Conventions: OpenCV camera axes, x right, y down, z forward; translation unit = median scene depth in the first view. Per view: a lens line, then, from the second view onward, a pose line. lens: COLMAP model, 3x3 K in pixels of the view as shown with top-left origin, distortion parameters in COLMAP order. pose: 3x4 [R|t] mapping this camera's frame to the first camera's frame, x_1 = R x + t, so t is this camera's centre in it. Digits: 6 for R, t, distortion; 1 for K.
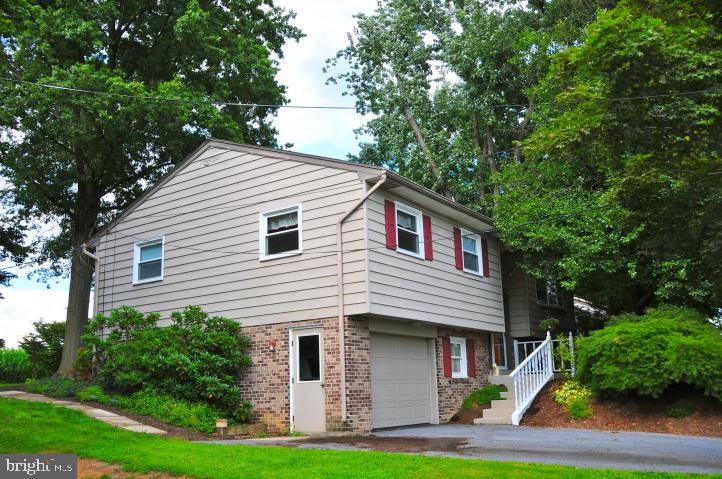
lens RADIAL K [[677.3, 0, 361.0], [0, 677.3, 239.5], [0, 0, 1]] dist [-0.077209, 0.007685]
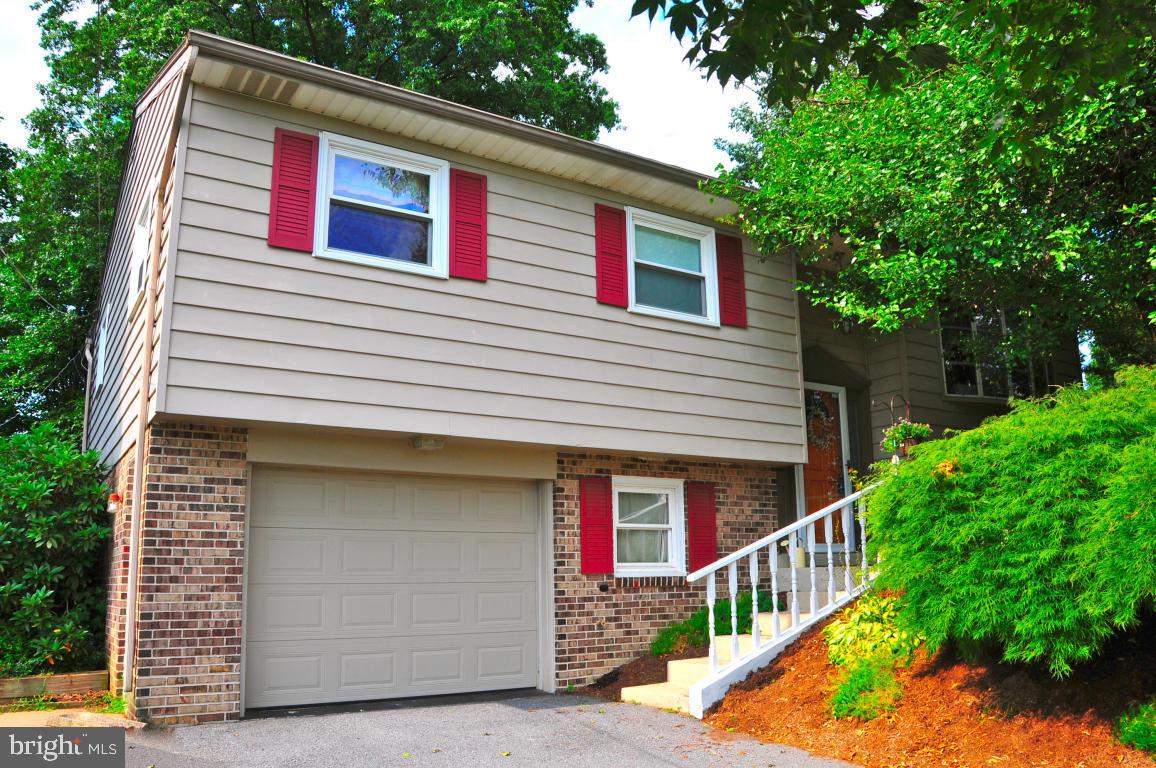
lens RADIAL K [[893.7, 0, 577.1], [0, 893.7, 407.6], [0, 0, 1]] dist [-0.134083, -0.000355]
pose [[0.922592, -0.061538, -0.380837, 0.361372], [0.078338, 0.996512, 0.028754, 0.097128], [0.377739, -0.056362, 0.924195, 0.564420]]
